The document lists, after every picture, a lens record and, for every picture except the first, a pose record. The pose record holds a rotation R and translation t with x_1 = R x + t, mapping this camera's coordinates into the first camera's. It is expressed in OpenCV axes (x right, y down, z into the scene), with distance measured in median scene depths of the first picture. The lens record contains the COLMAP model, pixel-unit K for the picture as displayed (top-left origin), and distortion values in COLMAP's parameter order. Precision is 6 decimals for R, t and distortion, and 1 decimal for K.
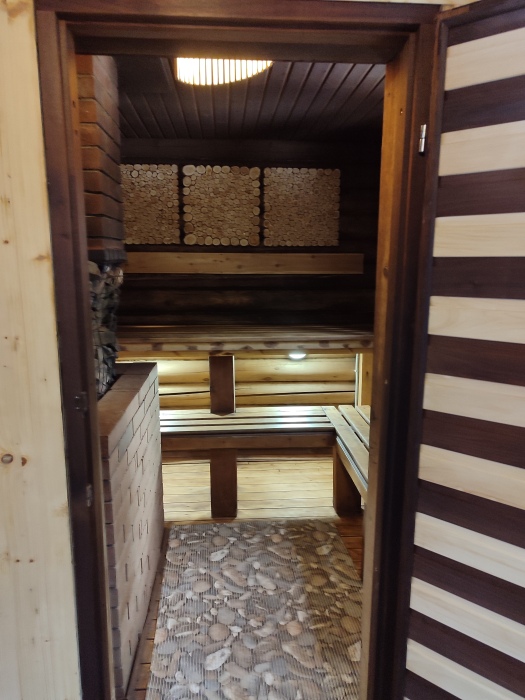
lens RADIAL K [[501.3, 0, 262.5], [0, 501.3, 350.0], [0, 0, 1]] dist [0.040970, -0.001882]
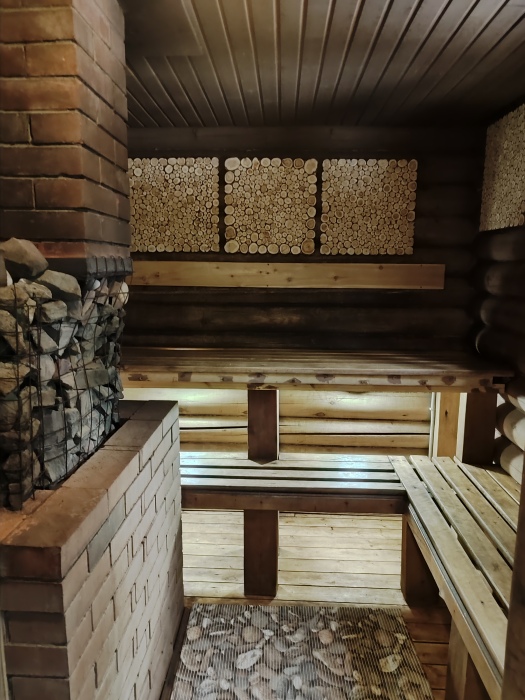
lens RADIAL K [[493.7, 0, 262.5], [0, 493.7, 350.0], [0, 0, 1]] dist [0.031382, -0.004087]
pose [[0.992935, 0.025565, -0.115873, 0.008222], [-0.027269, 0.999542, -0.013140, -0.041443], [0.115484, 0.016207, 0.993177, 0.208802]]
